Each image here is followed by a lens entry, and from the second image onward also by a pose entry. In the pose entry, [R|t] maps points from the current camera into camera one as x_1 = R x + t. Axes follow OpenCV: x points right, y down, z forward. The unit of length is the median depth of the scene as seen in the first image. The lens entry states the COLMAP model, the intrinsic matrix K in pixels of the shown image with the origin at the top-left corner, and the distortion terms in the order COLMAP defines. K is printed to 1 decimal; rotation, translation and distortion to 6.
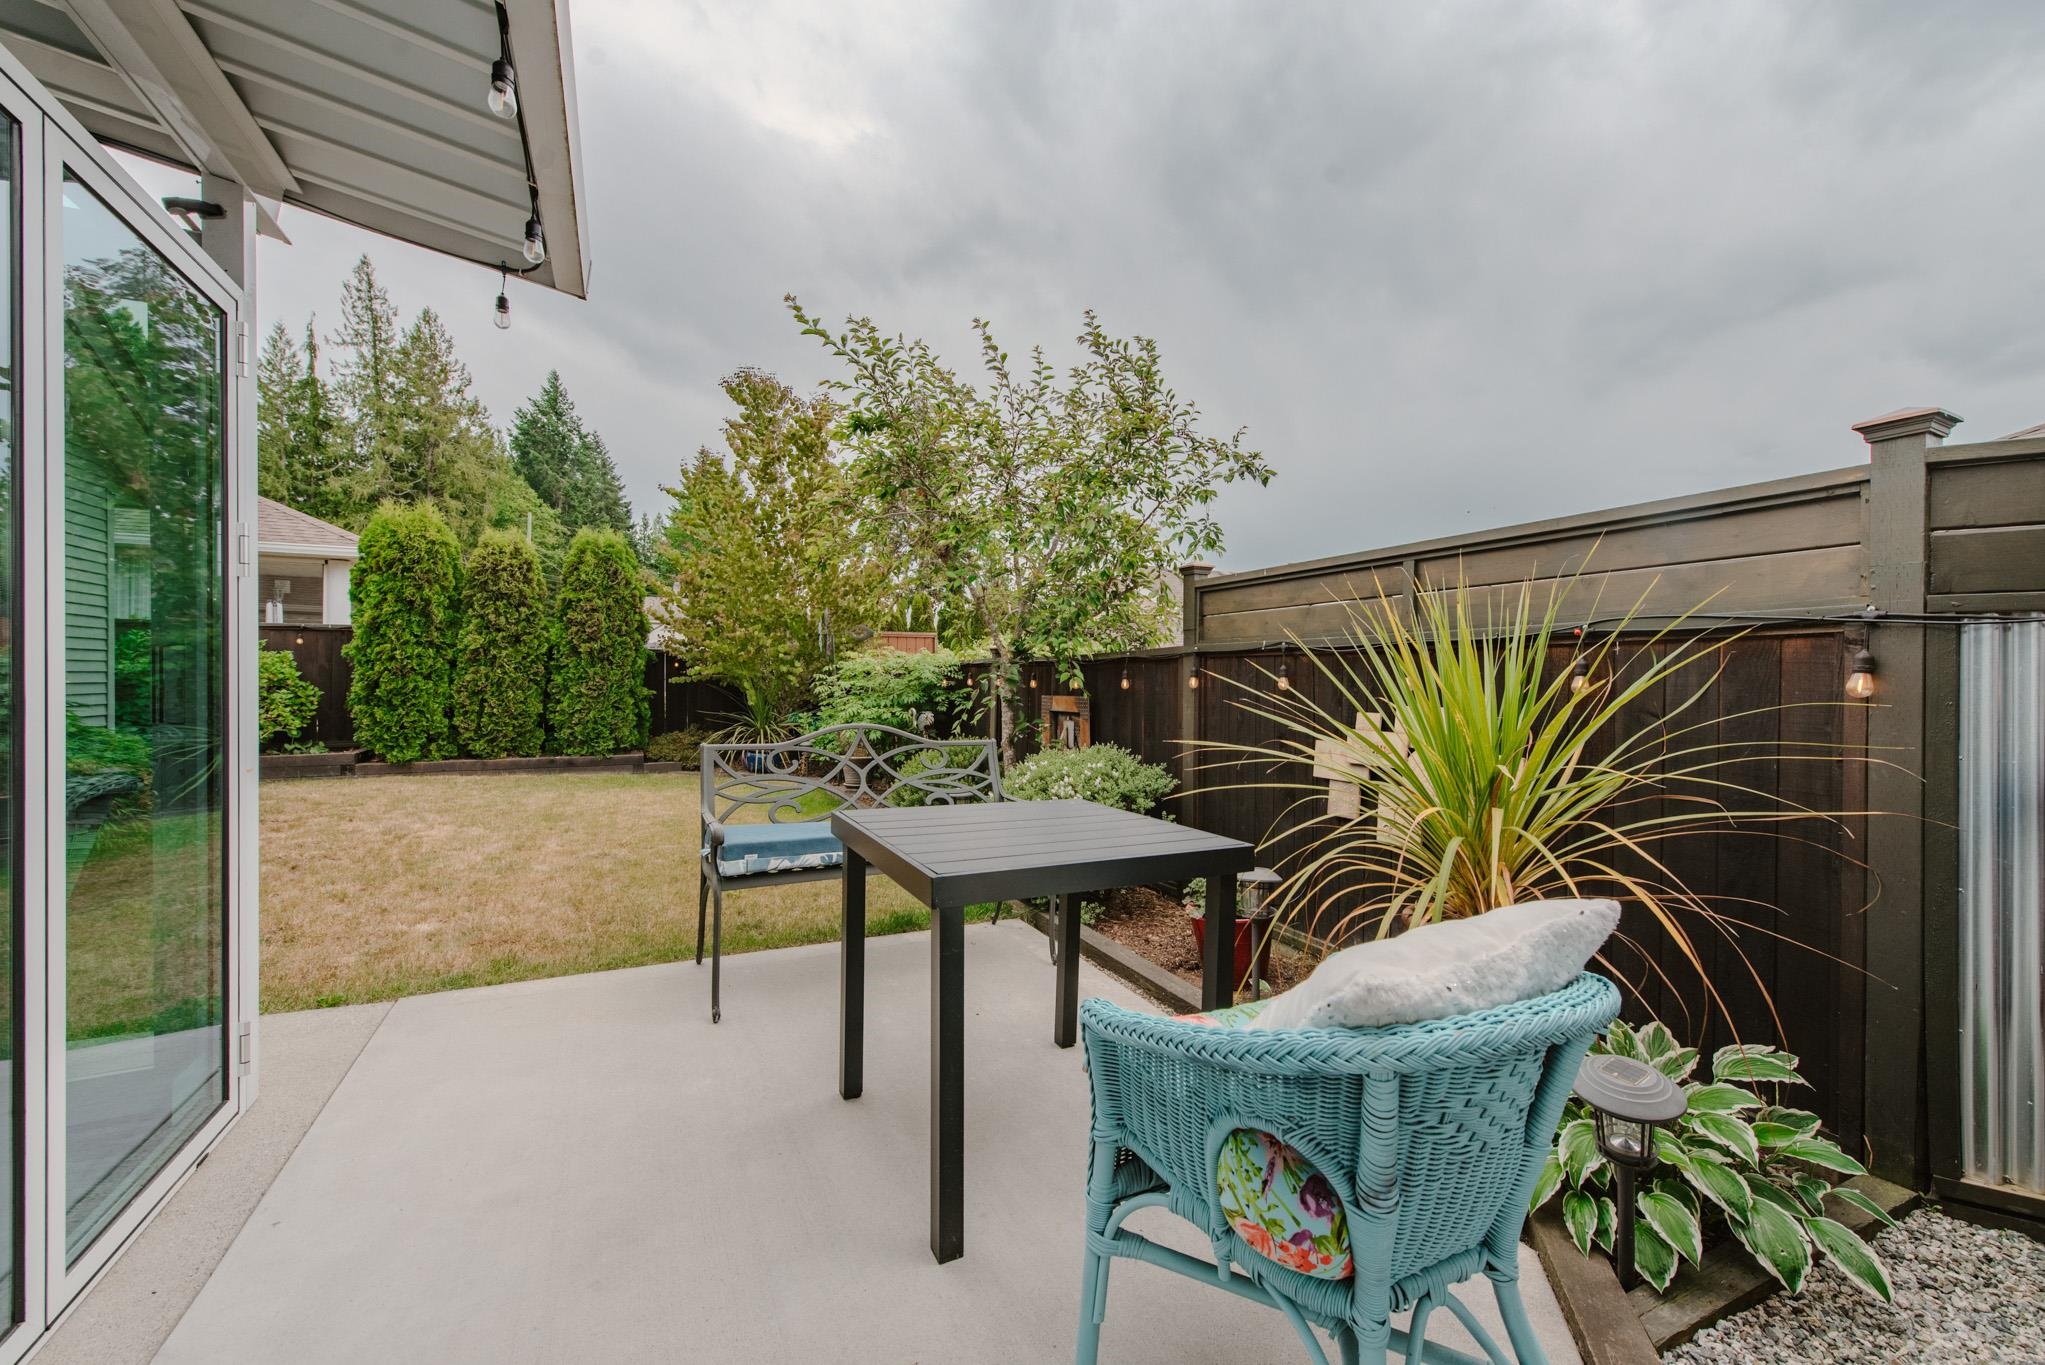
lens RADIAL K [[812.1, 0, 1022.5], [0, 812.1, 682.5], [0, 0, 1]] dist [0.011050, -0.000030]
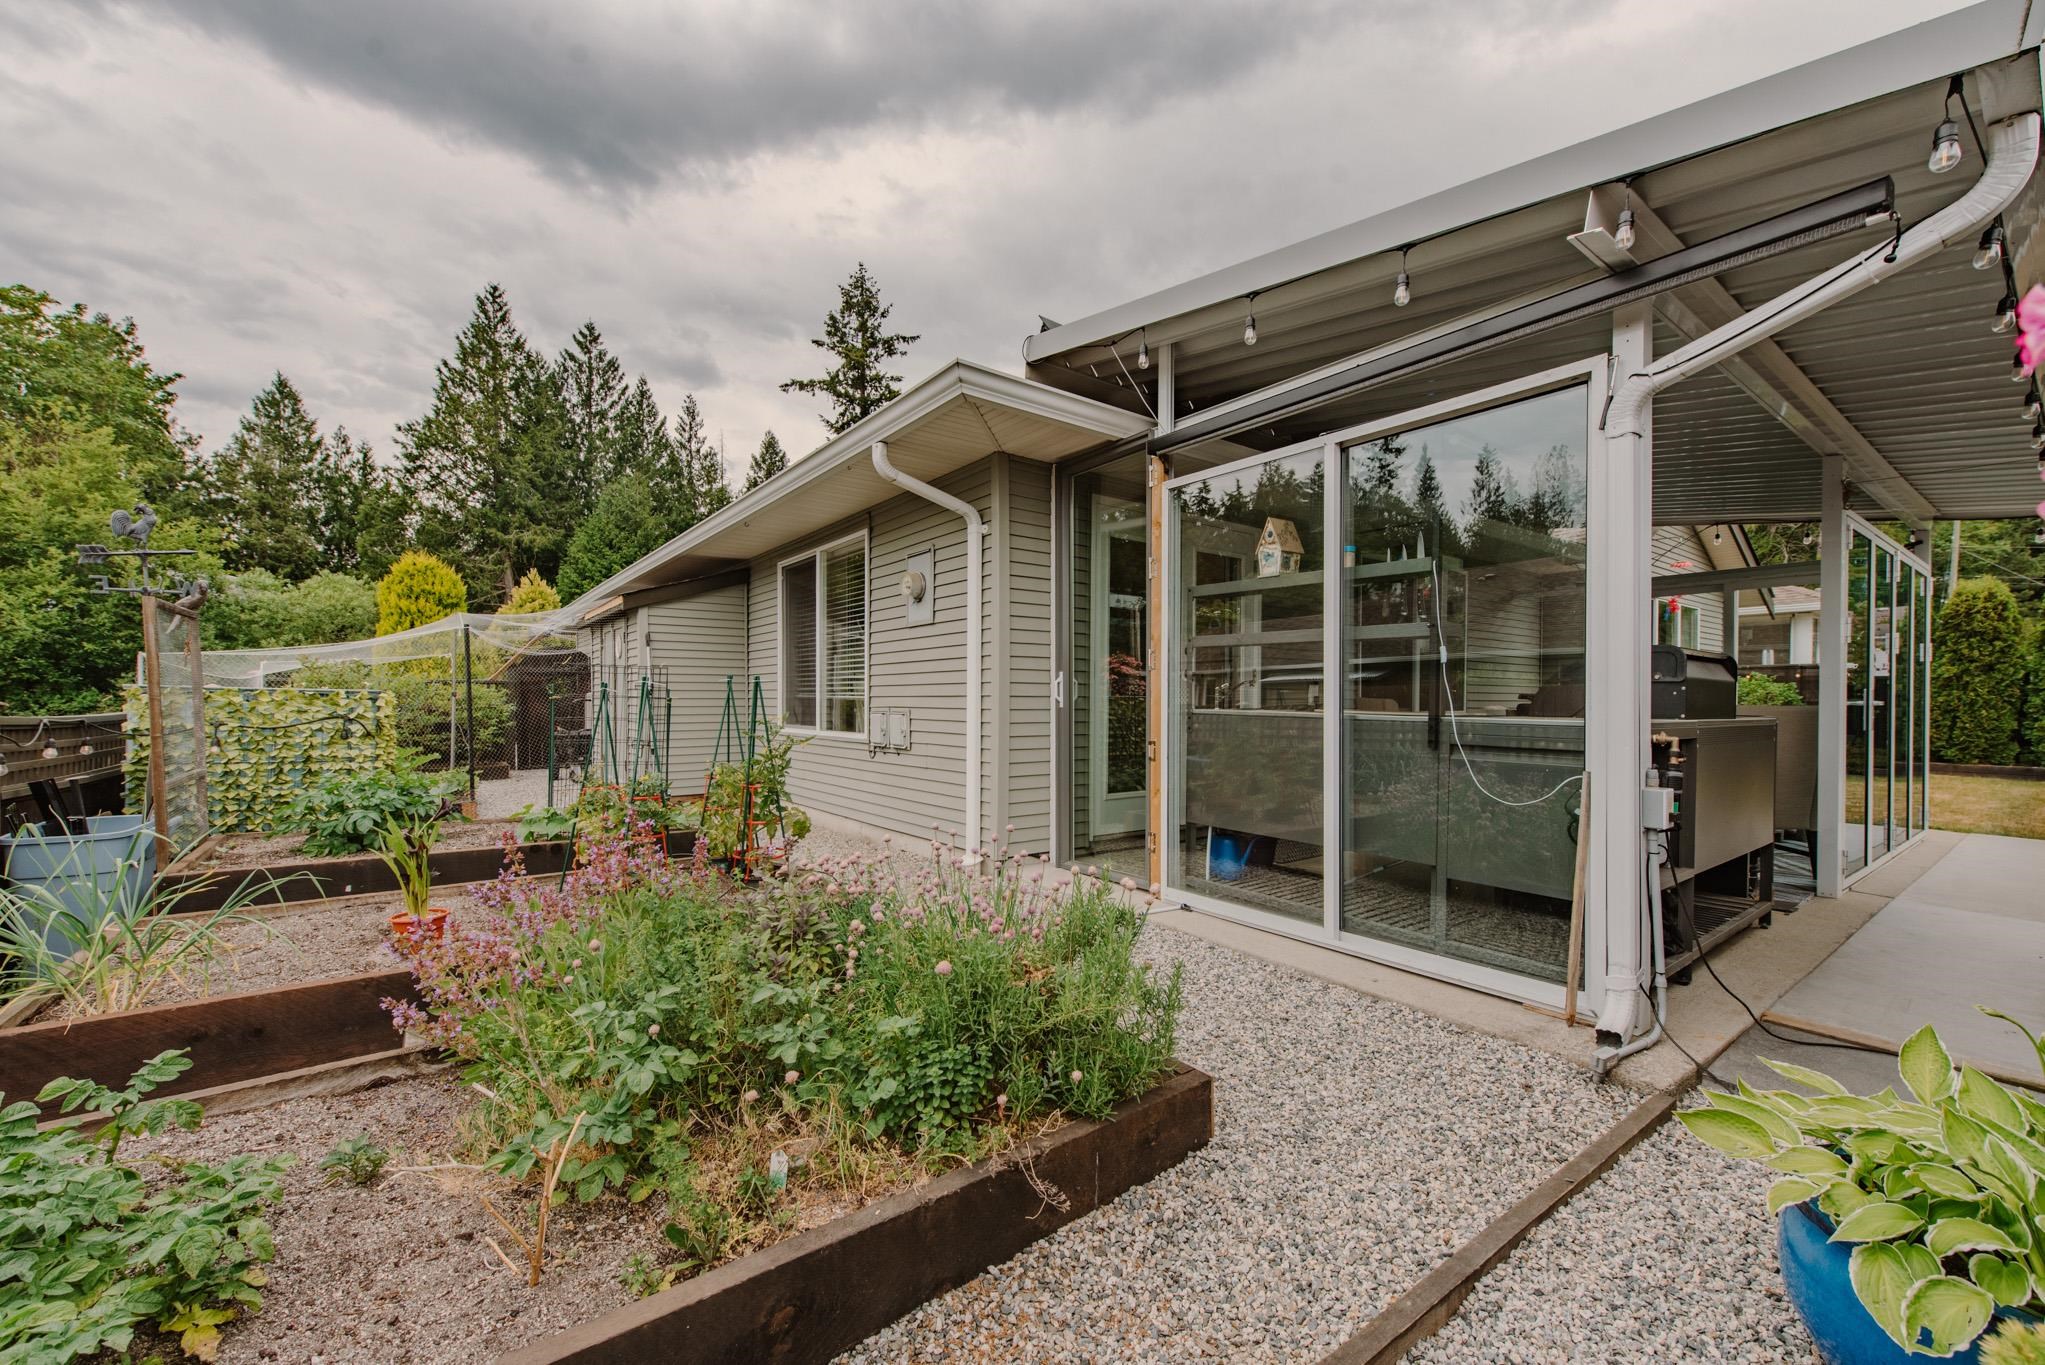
lens RADIAL K [[790.8, 0, 1059.4], [0, 790.8, 706.8], [0, 0, 1]] dist [0.002440, 0.000121]
pose [[0.186426, 0.007371, -0.982441, 0.288325], [-0.005253, 0.999965, 0.006505, 0.005114], [0.982455, 0.003948, 0.186459, -0.591538]]
